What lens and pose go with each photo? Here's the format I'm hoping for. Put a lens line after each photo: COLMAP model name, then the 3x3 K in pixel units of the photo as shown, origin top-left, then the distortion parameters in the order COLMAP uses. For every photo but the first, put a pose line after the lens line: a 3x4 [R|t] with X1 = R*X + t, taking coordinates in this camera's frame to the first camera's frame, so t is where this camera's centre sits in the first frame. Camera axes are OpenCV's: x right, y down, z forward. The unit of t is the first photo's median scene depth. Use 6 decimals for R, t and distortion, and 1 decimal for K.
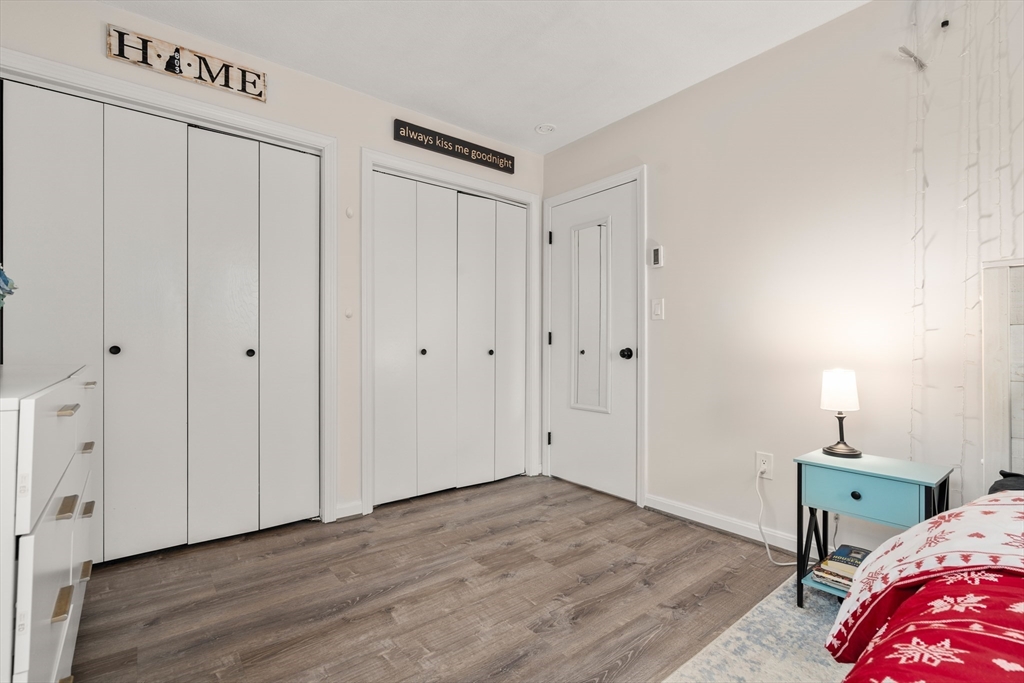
lens RADIAL K [[465.2, 0, 507.6], [0, 465.2, 342.4], [0, 0, 1]] dist [-0.002183, 0.000299]
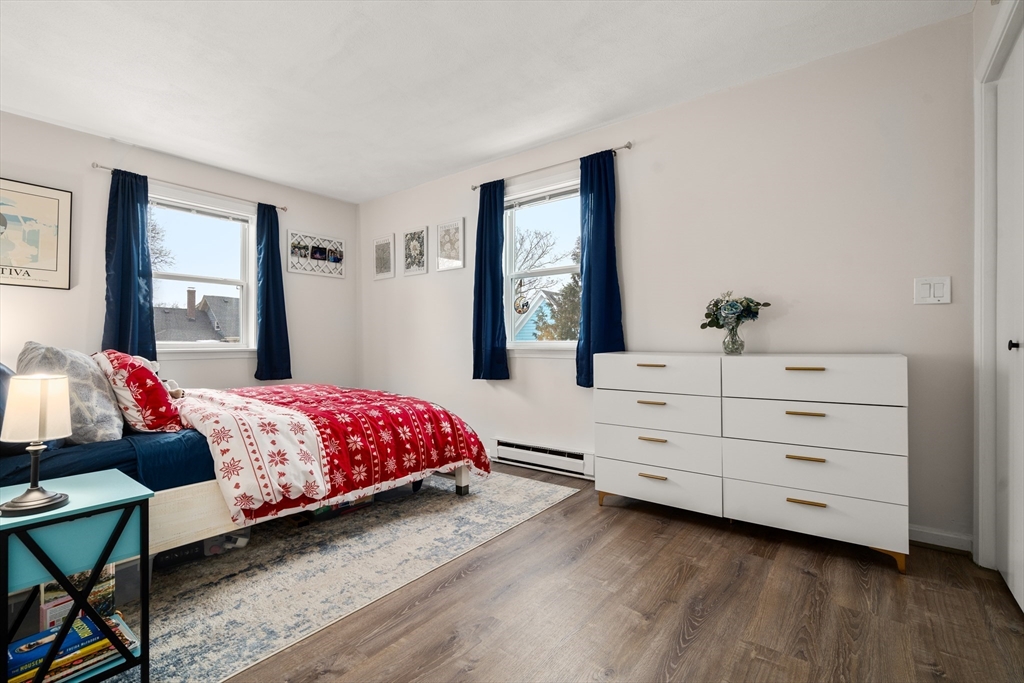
lens RADIAL K [[471.5, 0, 508.0], [0, 471.5, 335.3], [0, 0, 1]] dist [-0.001464, 0.000717]
pose [[-0.970894, -0.004032, -0.239474, 0.243075], [0.001182, 0.999765, -0.021625, 0.019383], [0.239505, -0.021279, -0.970662, 1.787409]]
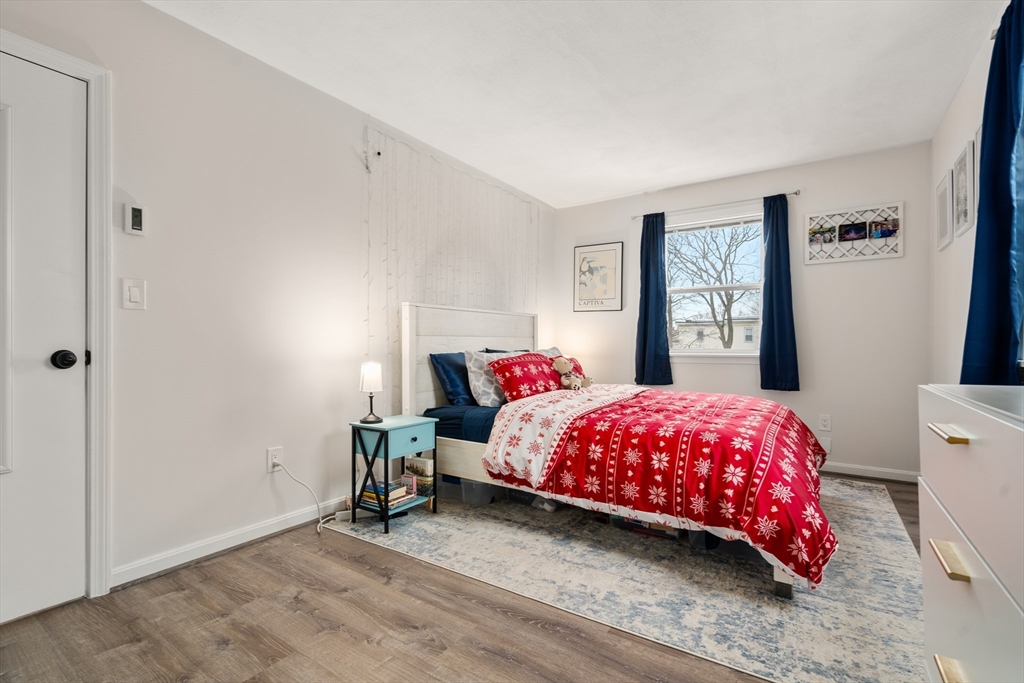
lens RADIAL K [[471.3, 0, 505.4], [0, 471.3, 339.8], [0, 0, 1]] dist [-0.002201, 0.000850]
pose [[-0.290658, 0.009277, 0.956782, -0.794629], [-0.008105, 0.999893, -0.012157, 0.002100], [-0.956793, -0.011288, -0.290552, 1.028709]]
